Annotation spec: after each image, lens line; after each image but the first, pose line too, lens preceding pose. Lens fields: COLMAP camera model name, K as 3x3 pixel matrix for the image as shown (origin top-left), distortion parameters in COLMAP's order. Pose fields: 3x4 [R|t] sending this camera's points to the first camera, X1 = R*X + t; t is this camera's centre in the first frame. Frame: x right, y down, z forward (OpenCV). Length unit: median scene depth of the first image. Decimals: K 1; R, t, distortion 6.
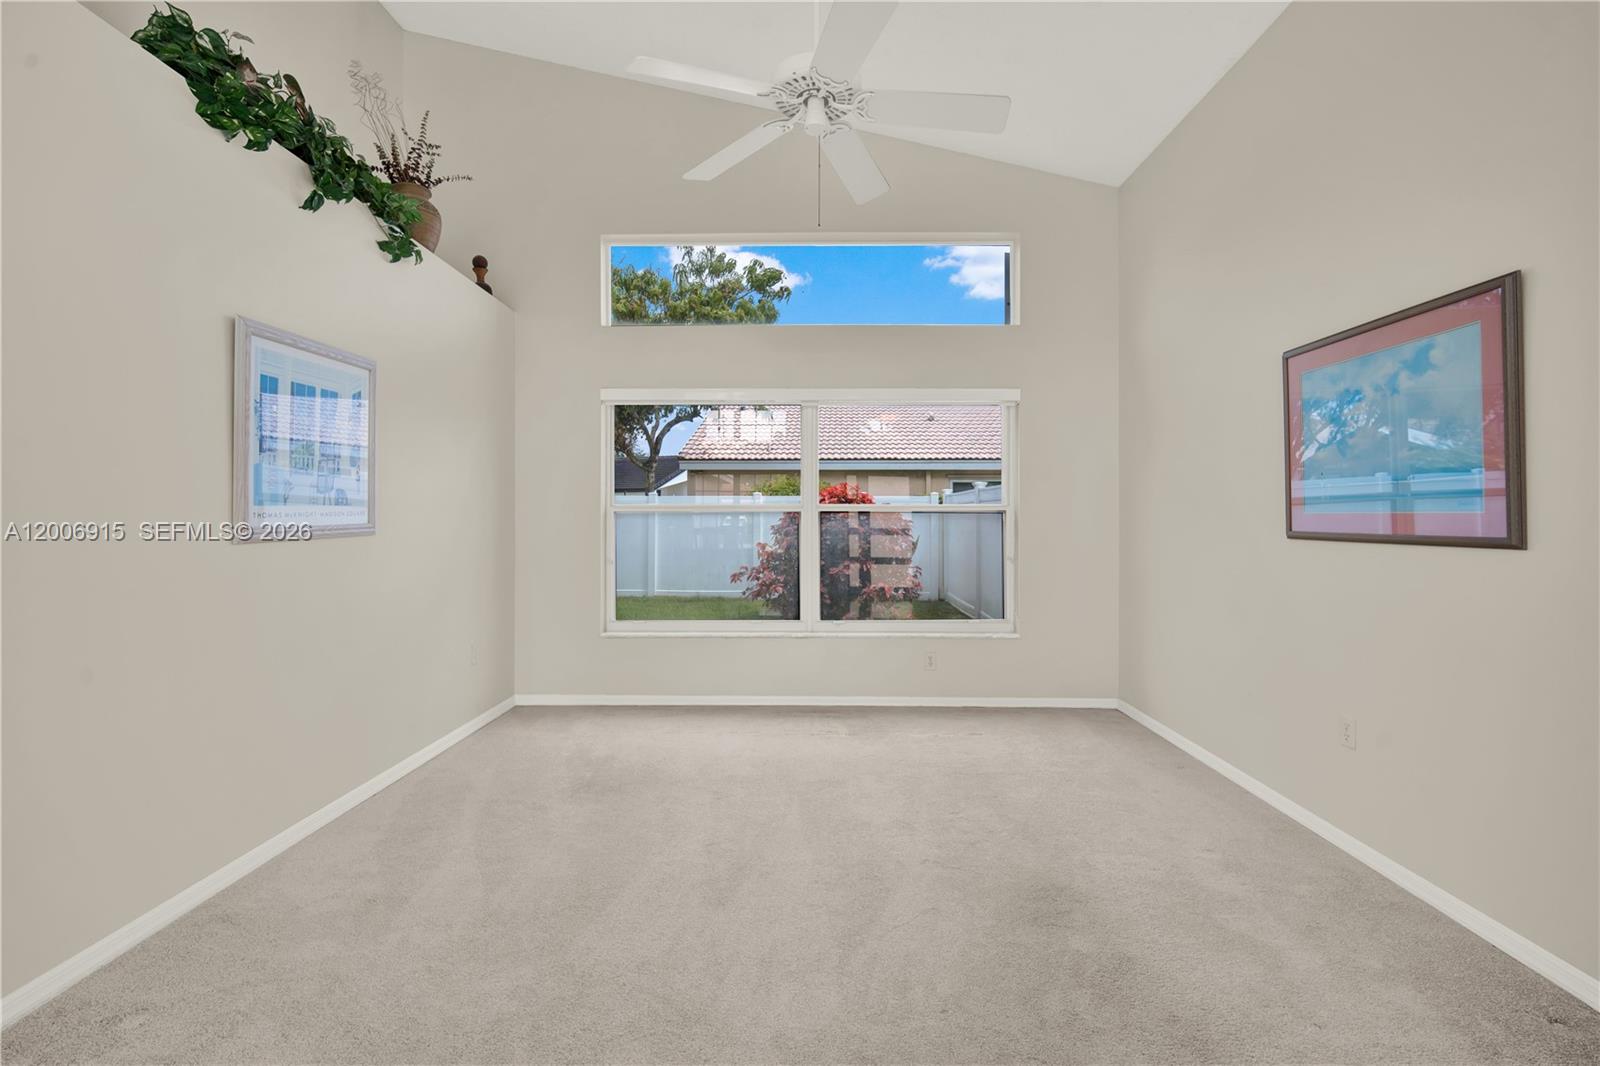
lens RADIAL K [[710.0, 0, 799.8], [0, 710.0, 512.8], [0, 0, 1]] dist [0.000504, 0.000143]
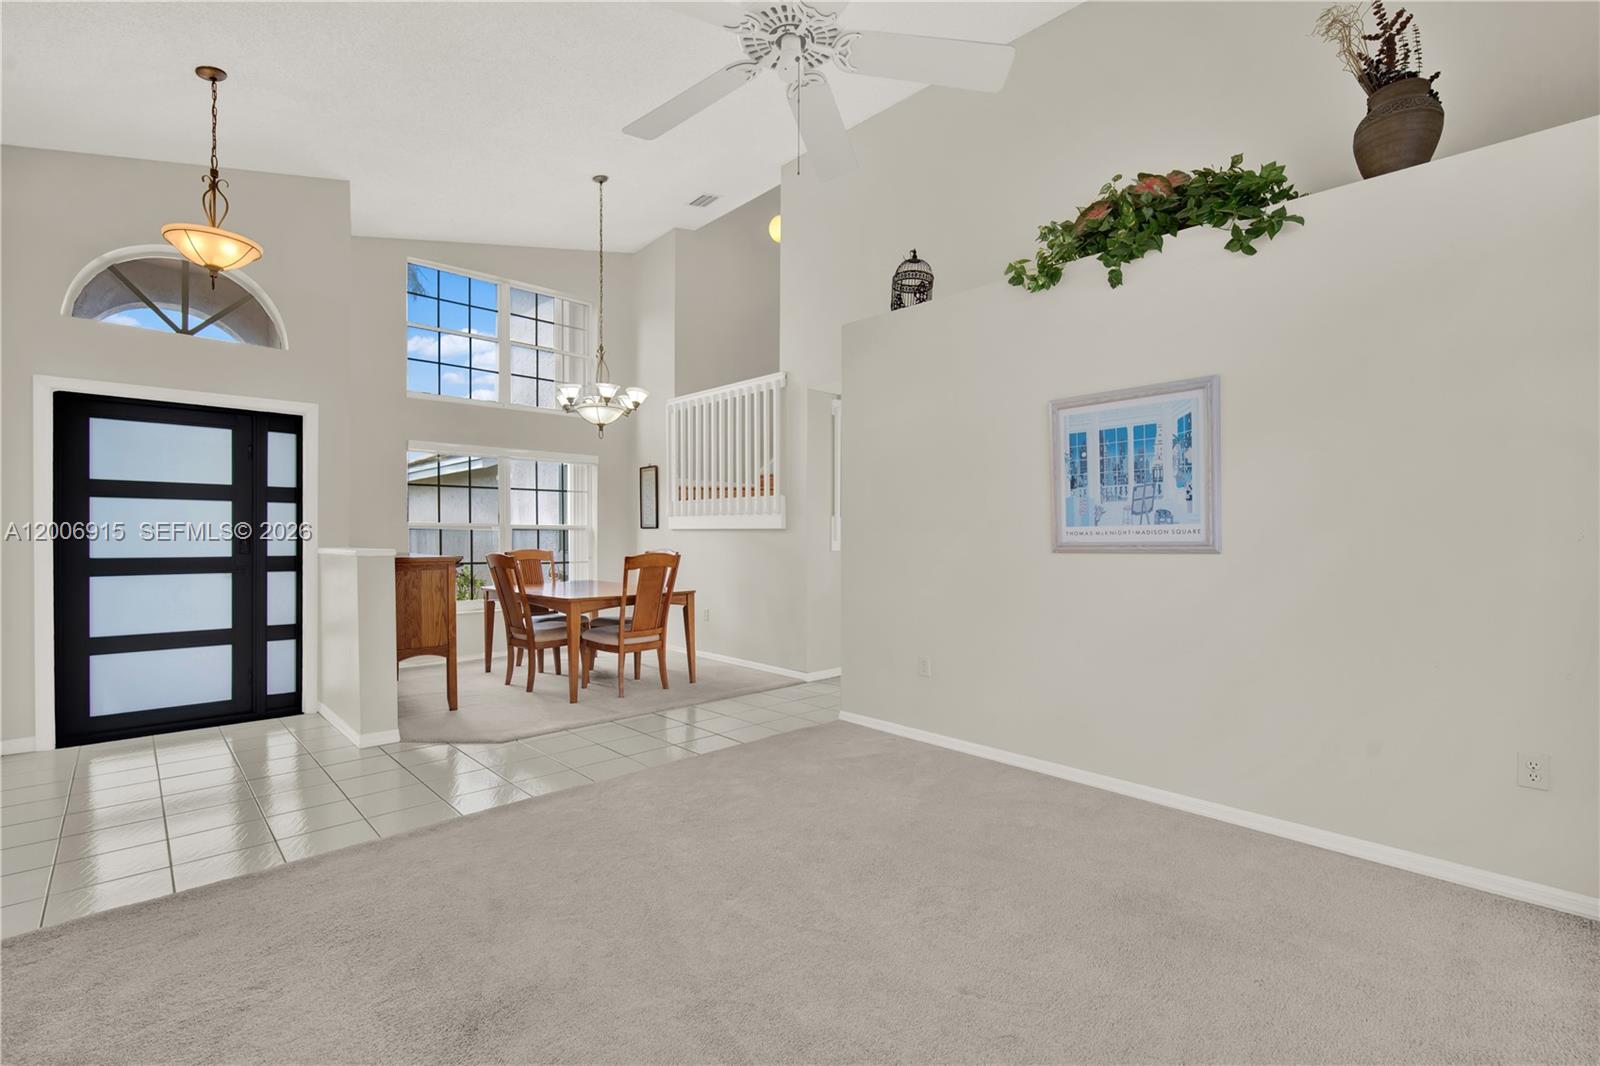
lens RADIAL K [[707.7, 0, 797.0], [0, 707.7, 529.9], [0, 0, 1]] dist [-0.010780, -0.000029]
pose [[-0.717512, -0.009526, -0.696481, 0.572886], [-0.000295, 0.999911, -0.013372, 0.013962], [0.696546, -0.009389, -0.717451, 1.532152]]
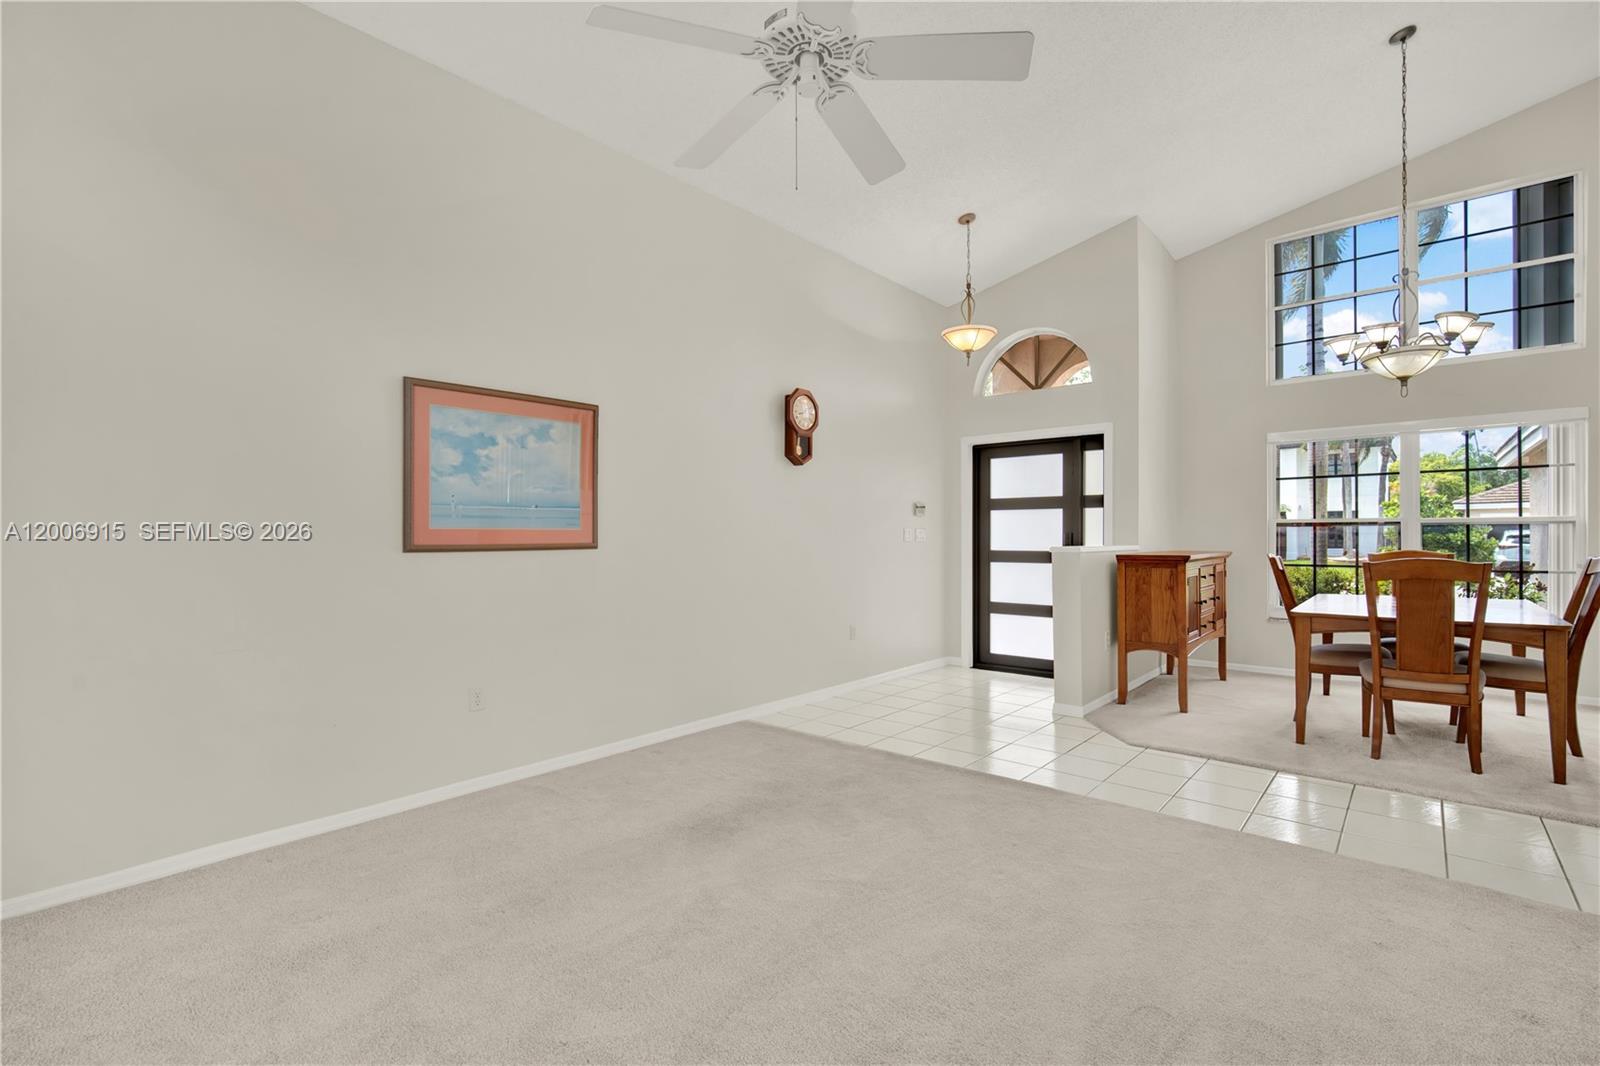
lens RADIAL K [[707.7, 0, 797.0], [0, 707.7, 529.9], [0, 0, 1]] dist [-0.010780, -0.000029]
pose [[-0.758093, 0.005979, 0.652119, -0.496932], [-0.001226, 0.999943, -0.010592, 0.013998], [-0.652145, -0.008829, -0.758043, 1.591588]]
